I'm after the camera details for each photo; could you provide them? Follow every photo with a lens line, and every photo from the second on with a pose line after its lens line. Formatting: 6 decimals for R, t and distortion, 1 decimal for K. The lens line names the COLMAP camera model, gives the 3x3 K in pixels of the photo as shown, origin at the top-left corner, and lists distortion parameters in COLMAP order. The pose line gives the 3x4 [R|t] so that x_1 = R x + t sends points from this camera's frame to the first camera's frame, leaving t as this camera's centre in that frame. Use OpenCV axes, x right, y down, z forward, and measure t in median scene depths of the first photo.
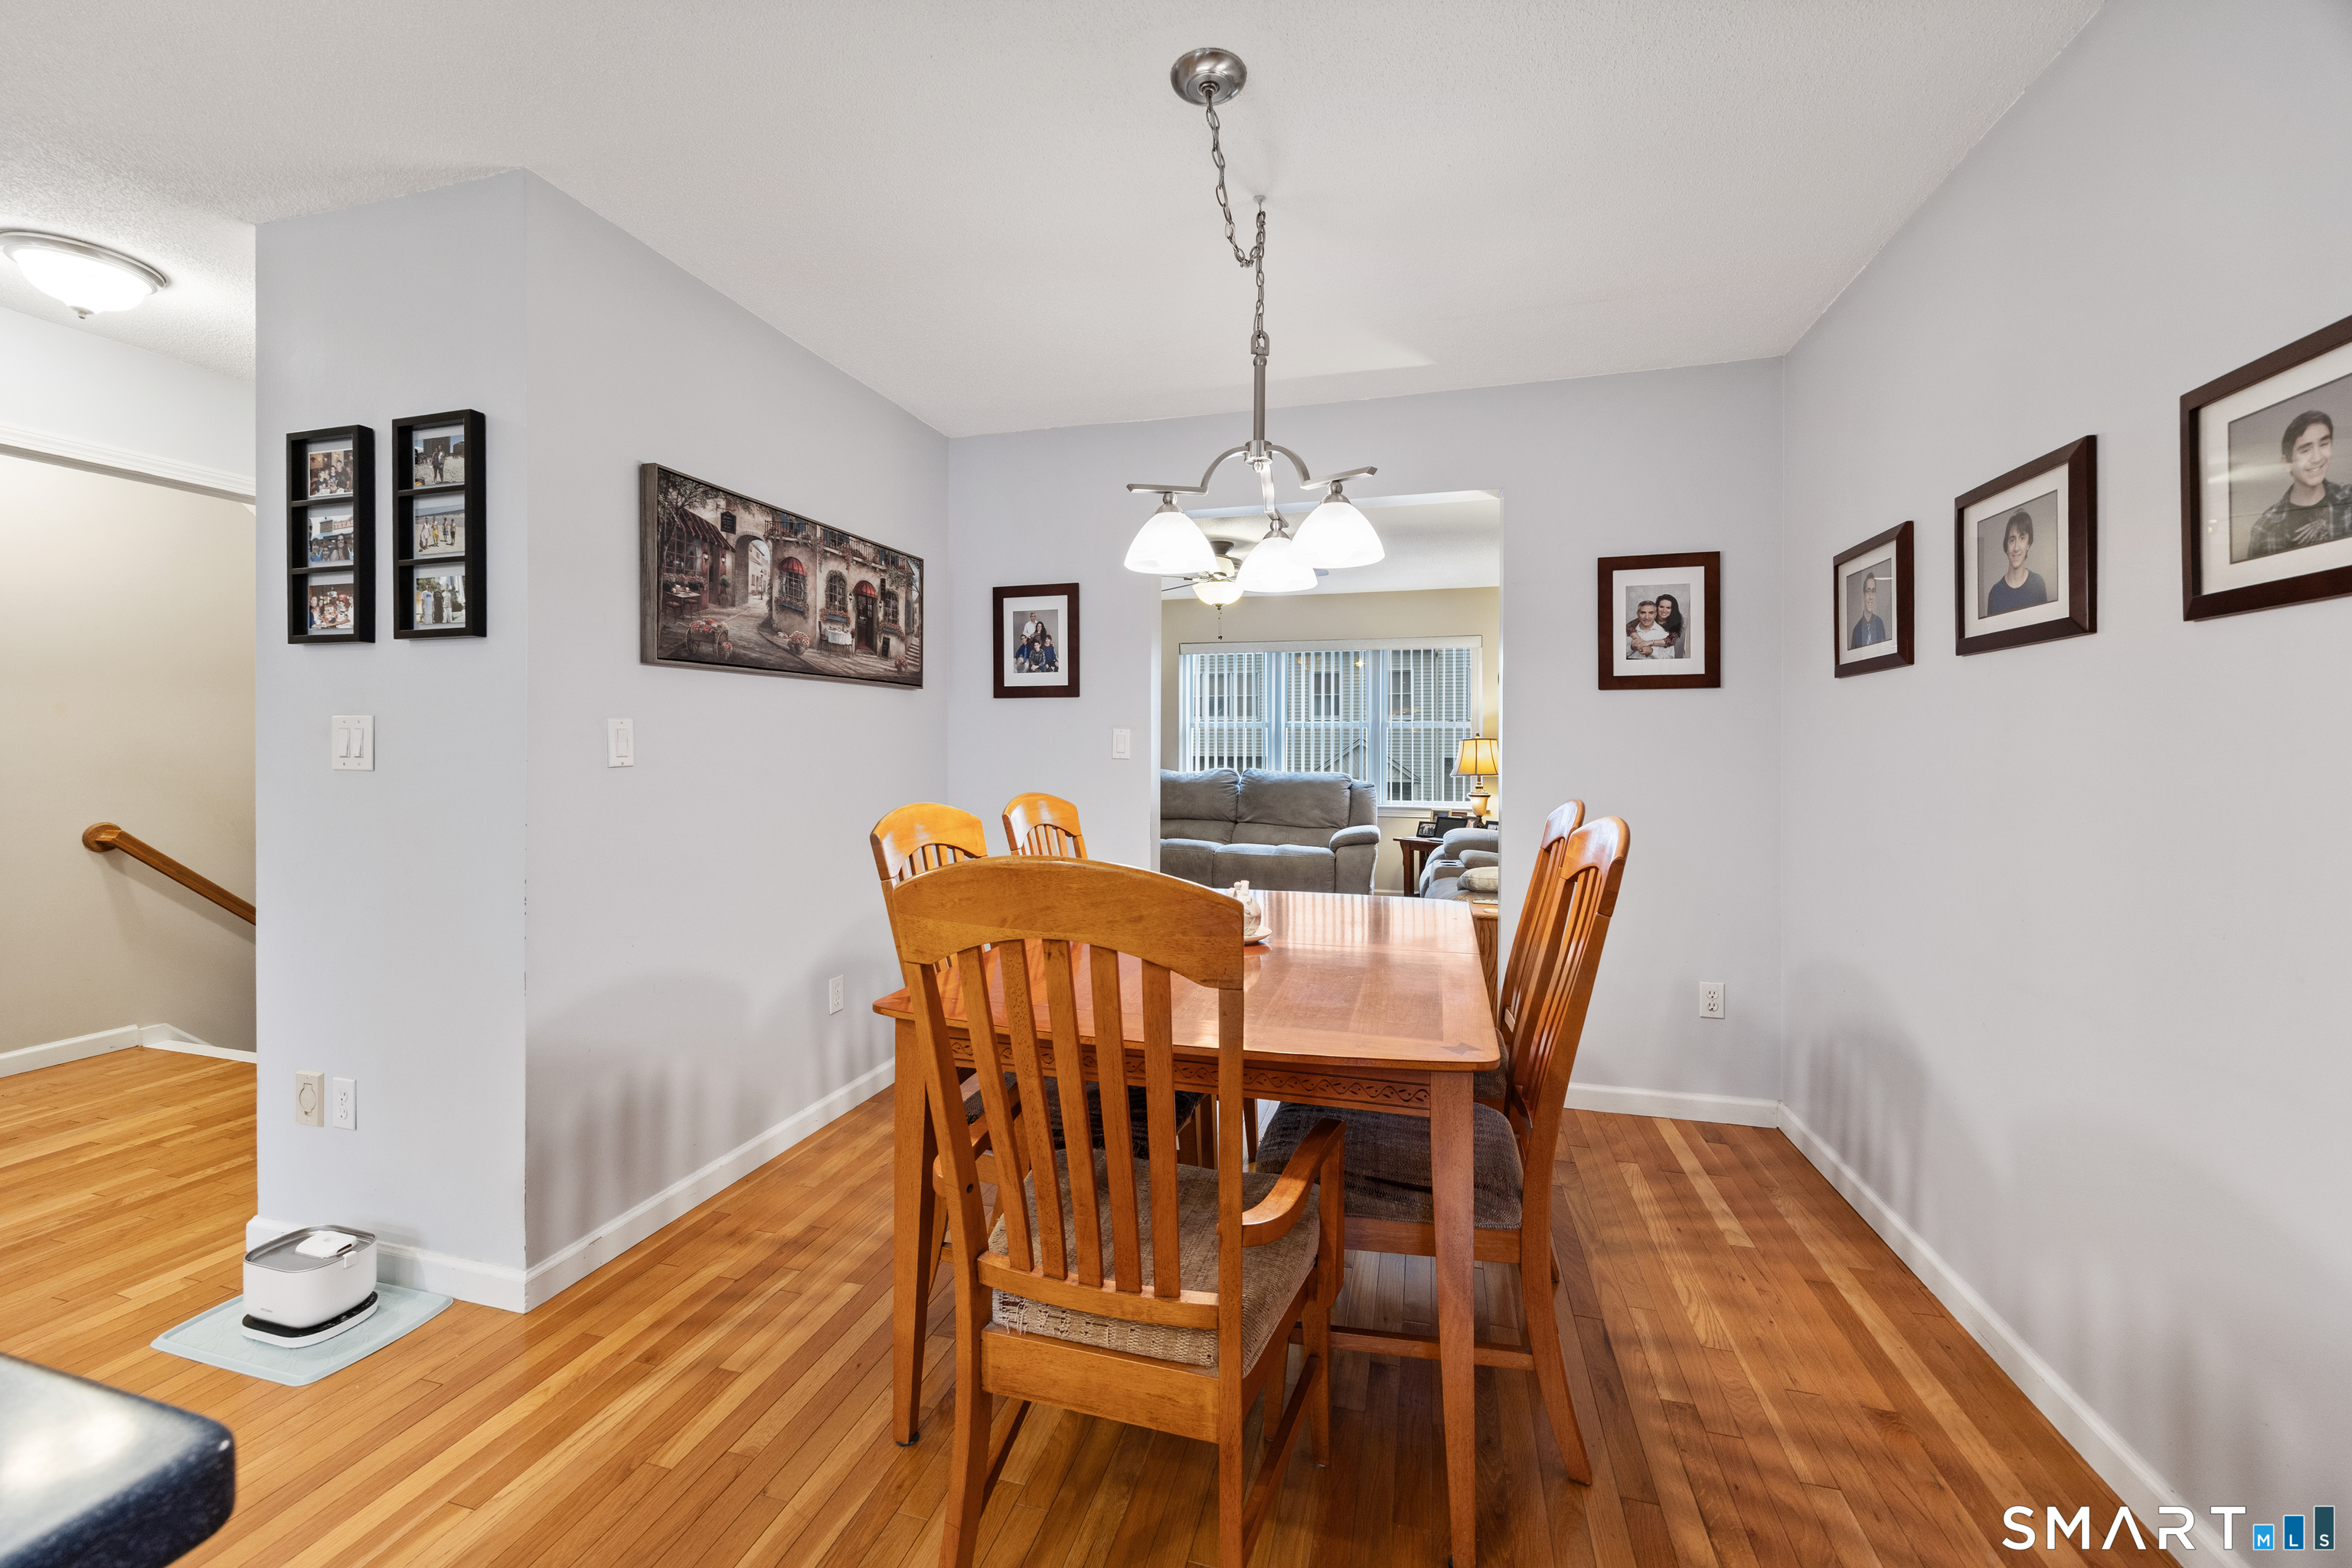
lens RADIAL K [[935.5, 0, 1167.8], [0, 935.5, 727.1], [0, 0, 1]] dist [-0.000815, 0.000328]
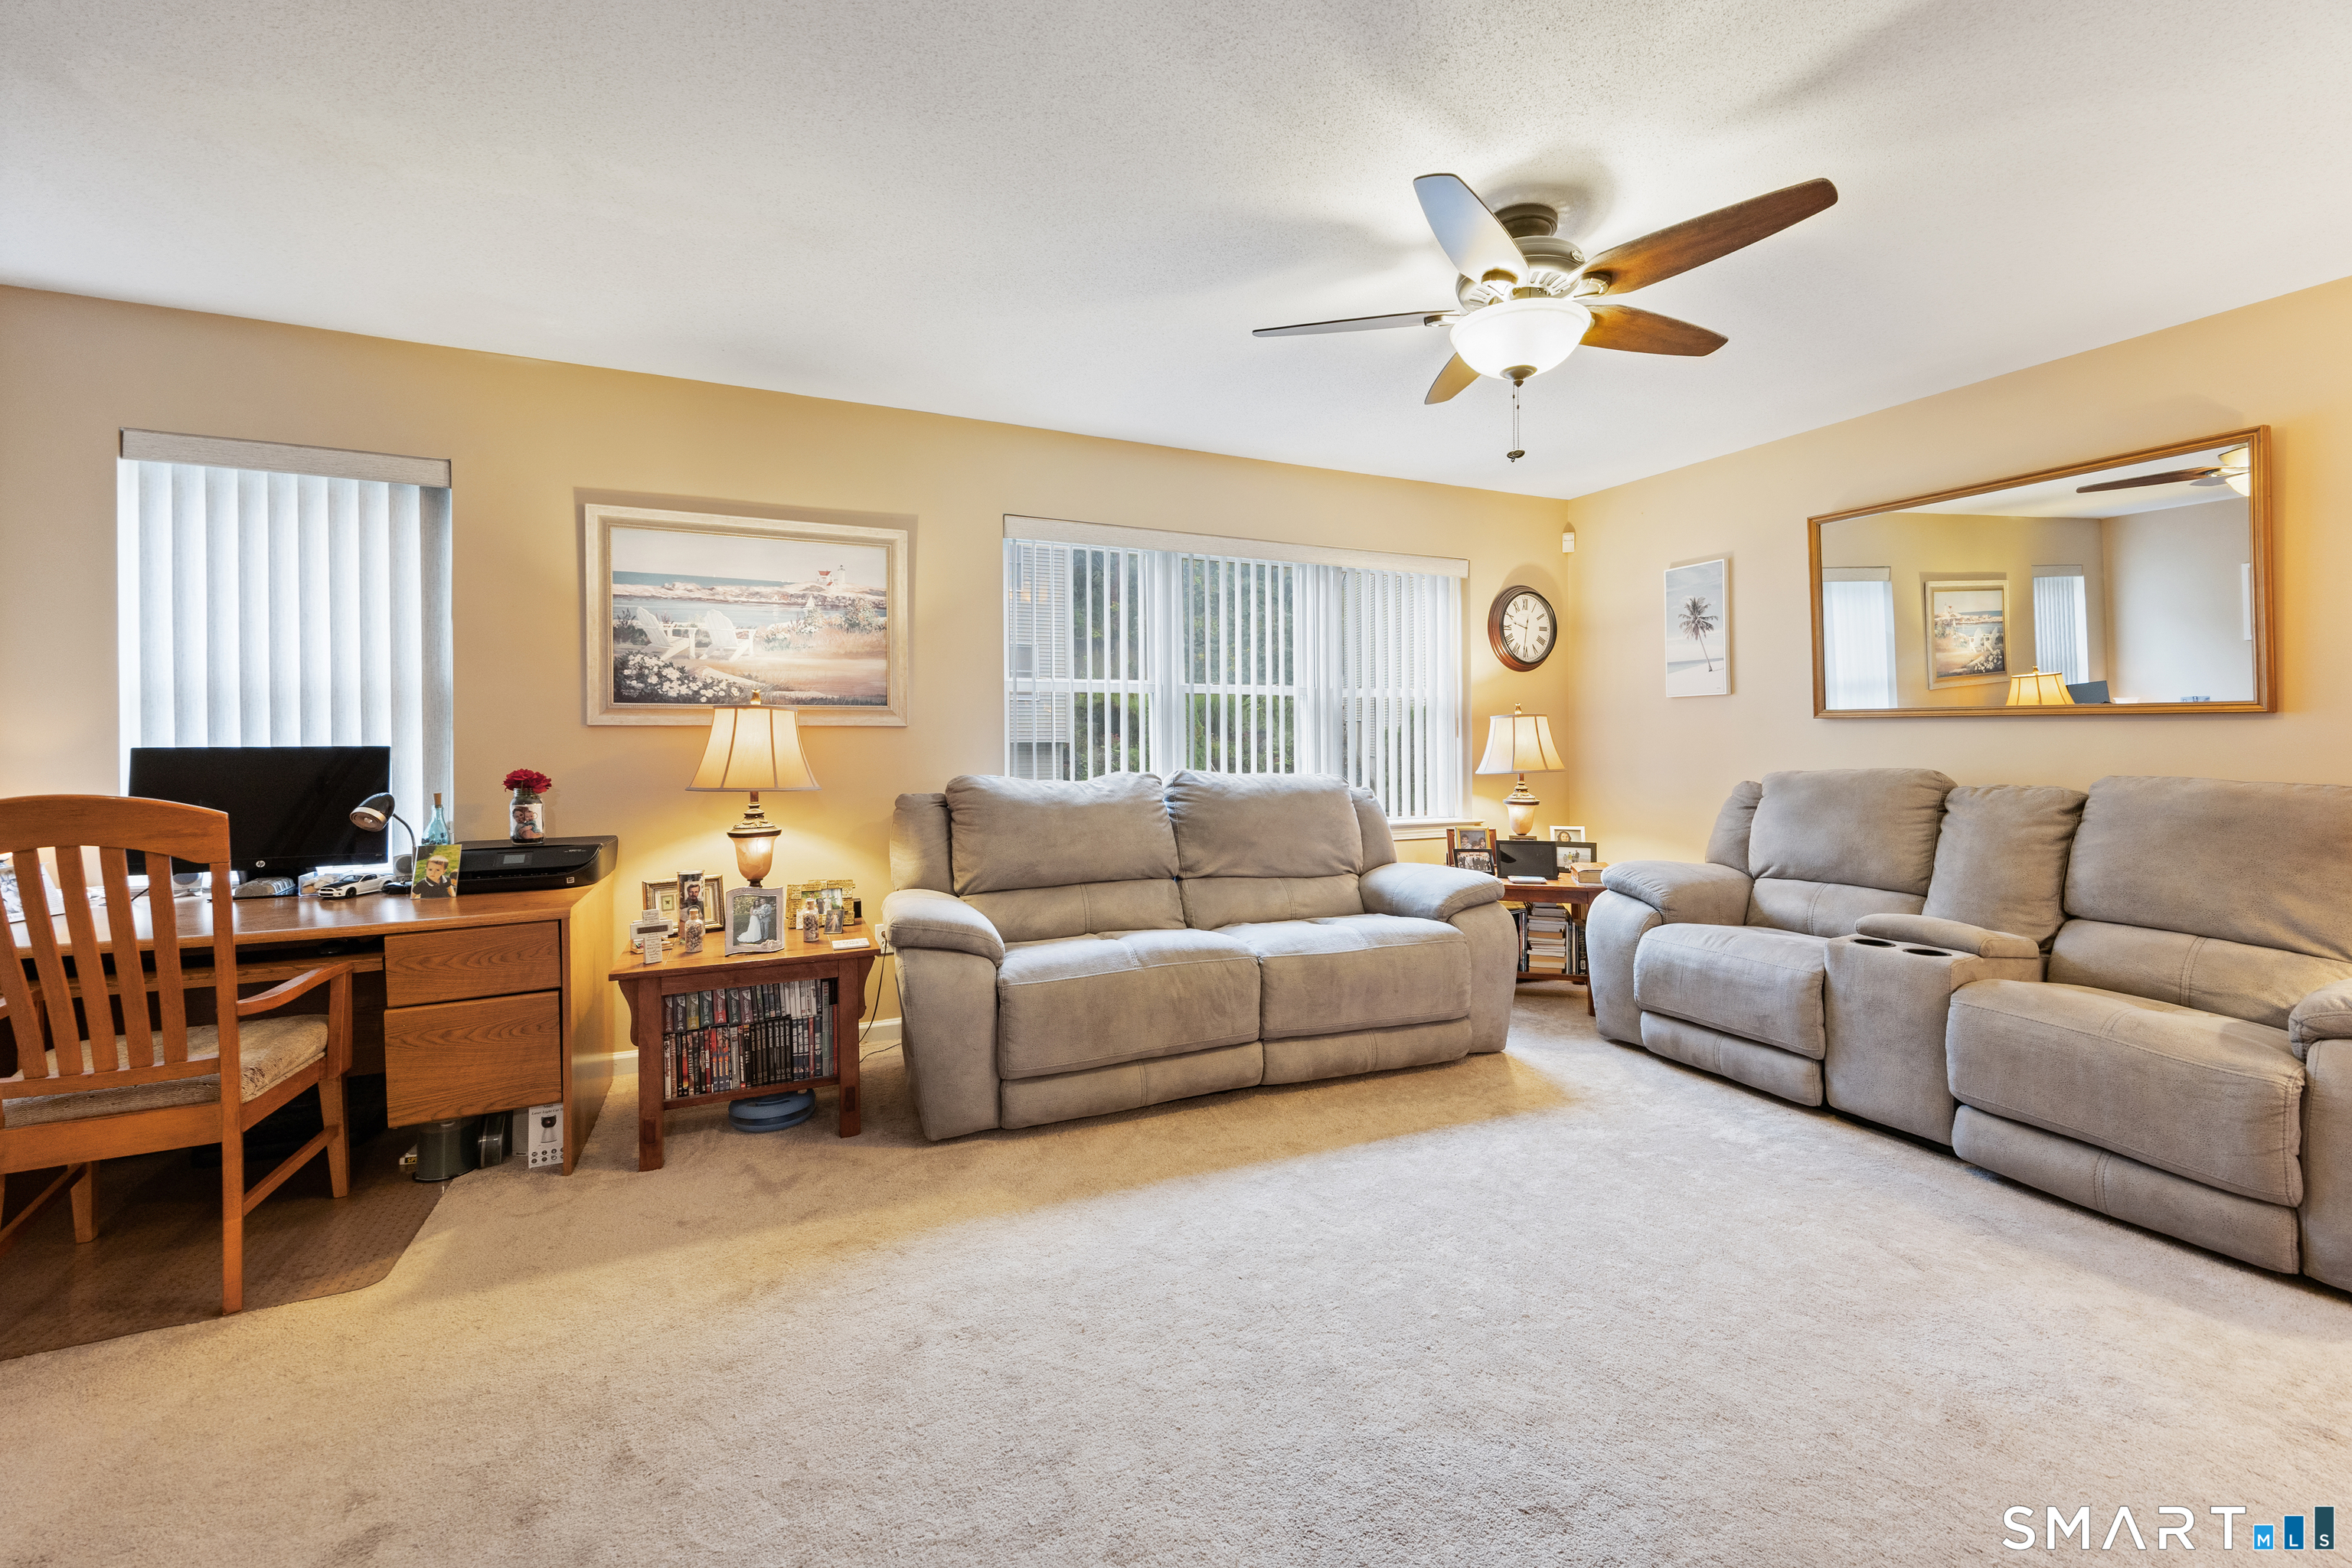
lens RADIAL K [[940.8, 0, 1176.6], [0, 940.8, 736.8], [0, 0, 1]] dist [-0.000261, 0.000113]
pose [[0.765222, -0.010059, 0.643688, -0.589631], [-0.005717, 0.999732, 0.022418, 0.033537], [-0.643741, -0.020835, 0.764960, 1.449853]]
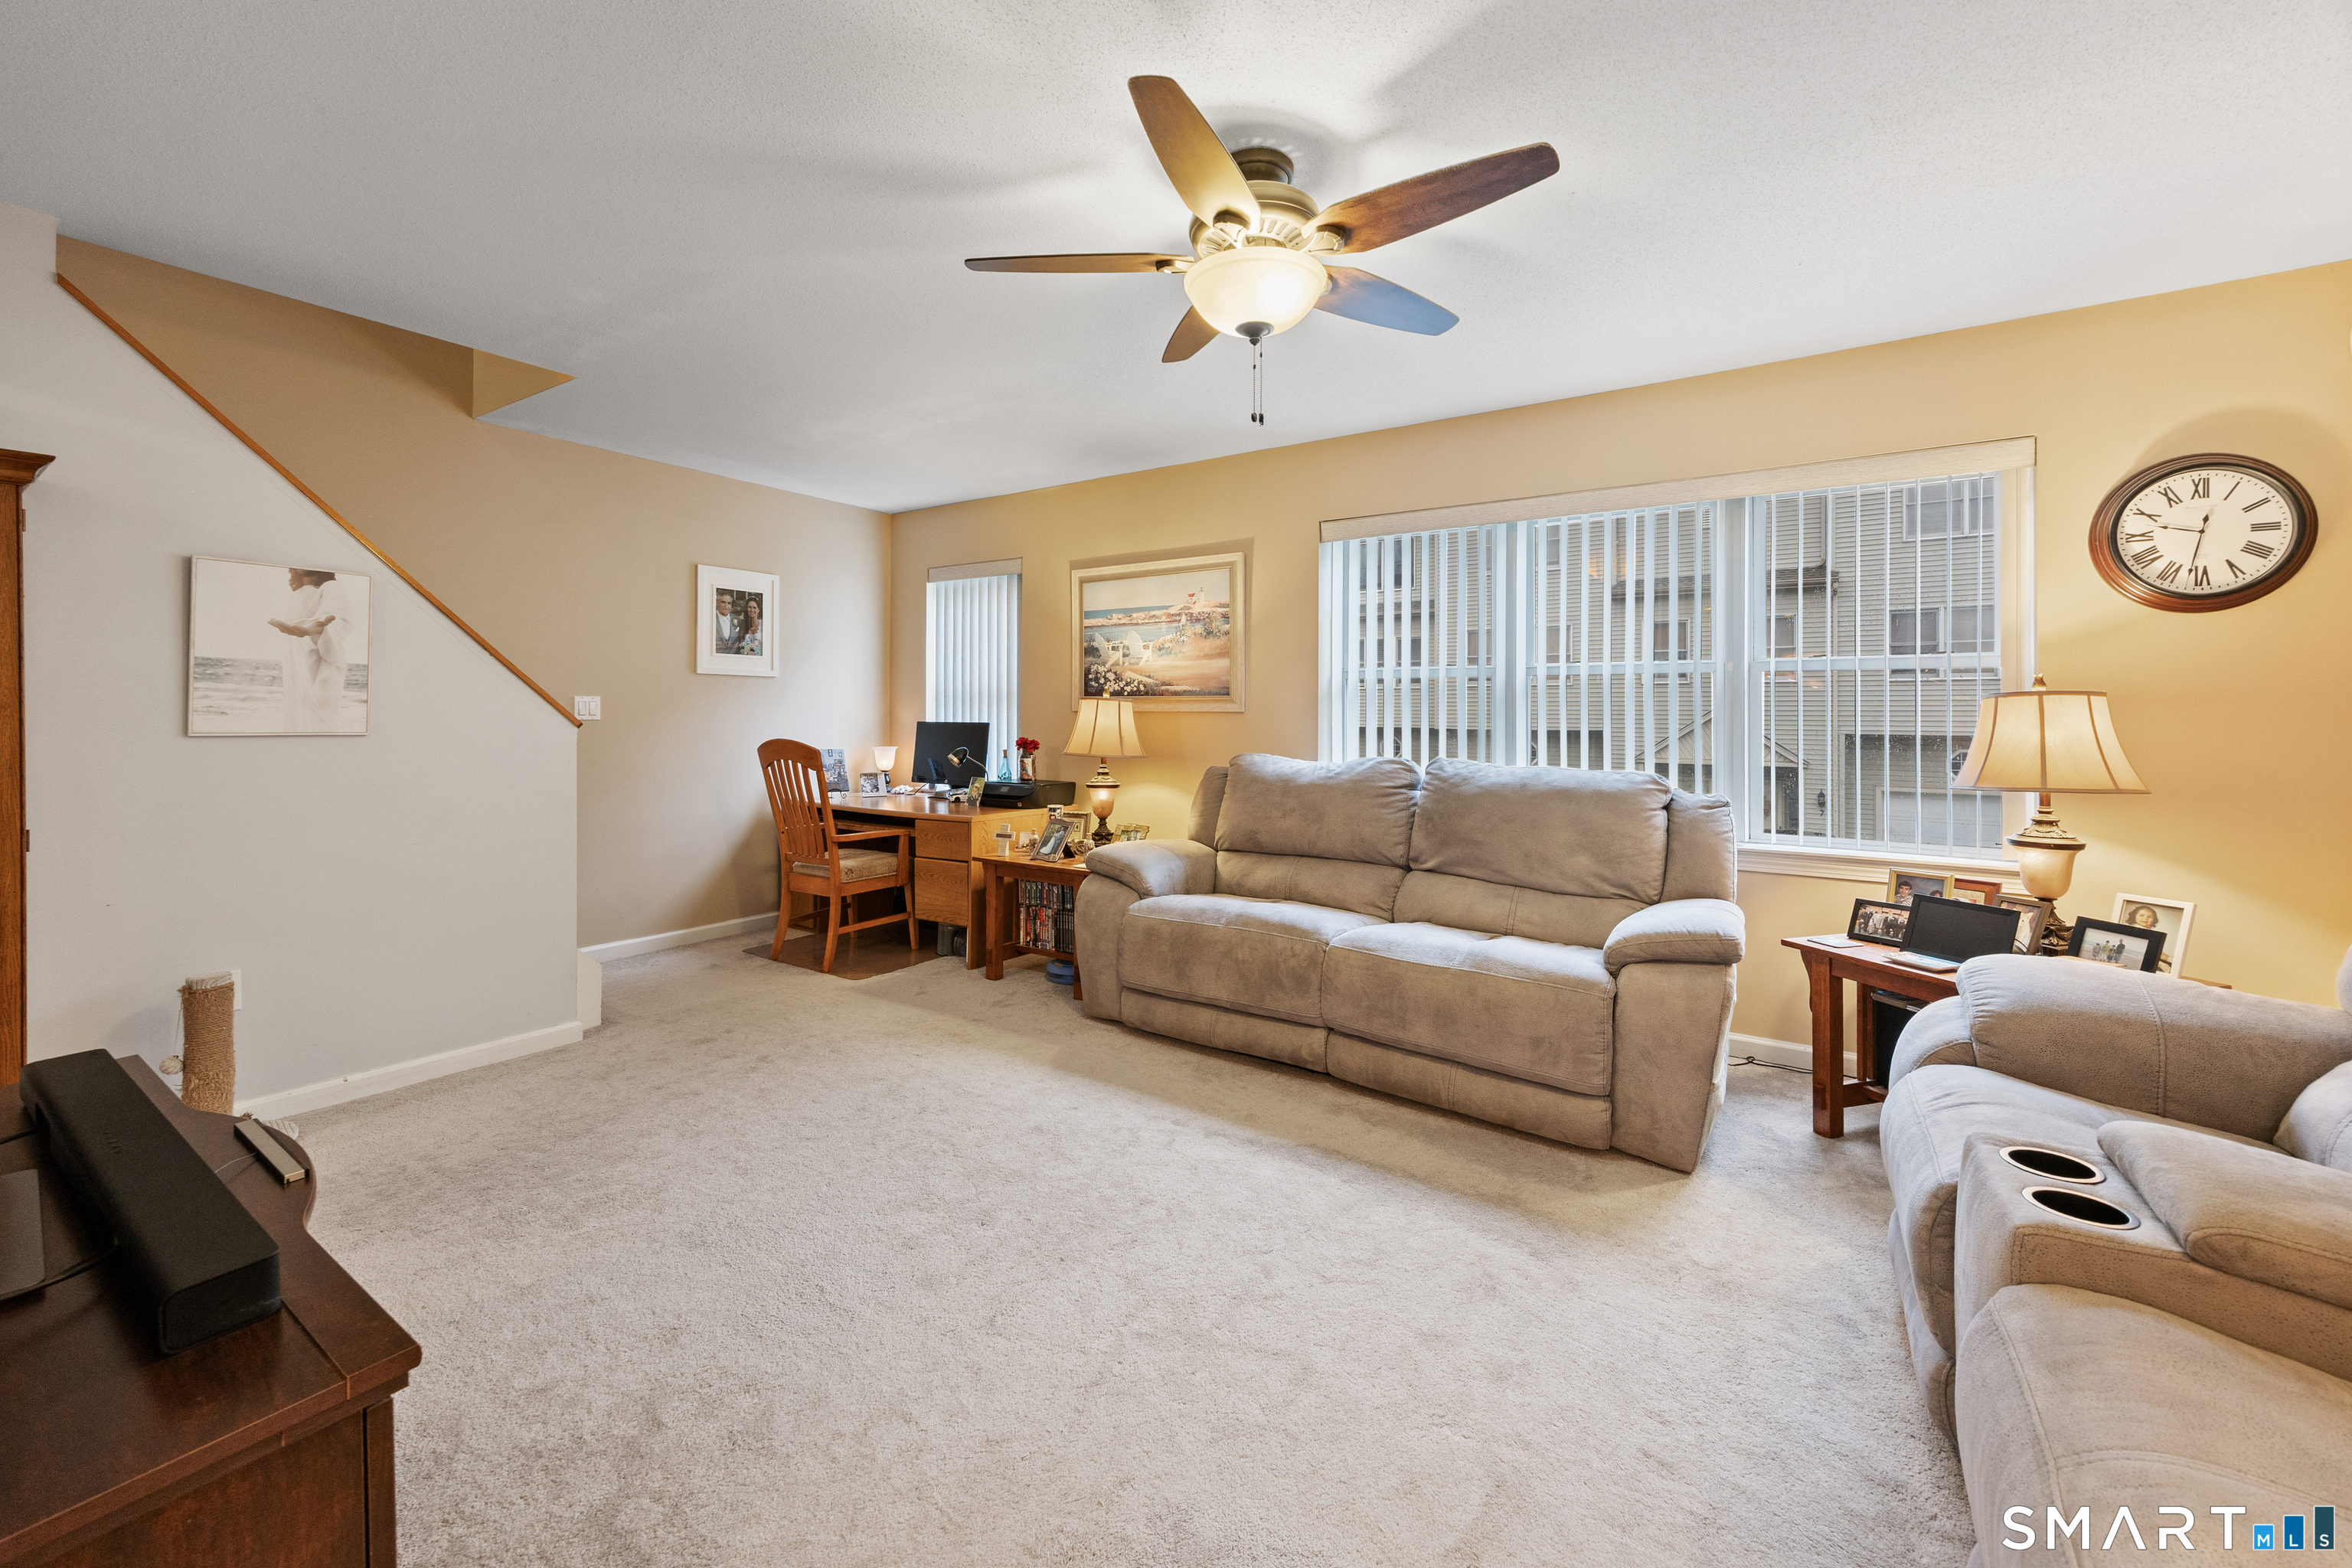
lens RADIAL K [[935.5, 0, 1167.8], [0, 935.5, 727.1], [0, 0, 1]] dist [-0.000815, 0.000328]
pose [[0.947802, 0.003758, -0.318836, 0.258984], [0.005037, 0.999629, 0.026754, 0.032806], [0.318819, -0.026964, 0.947432, 1.174784]]
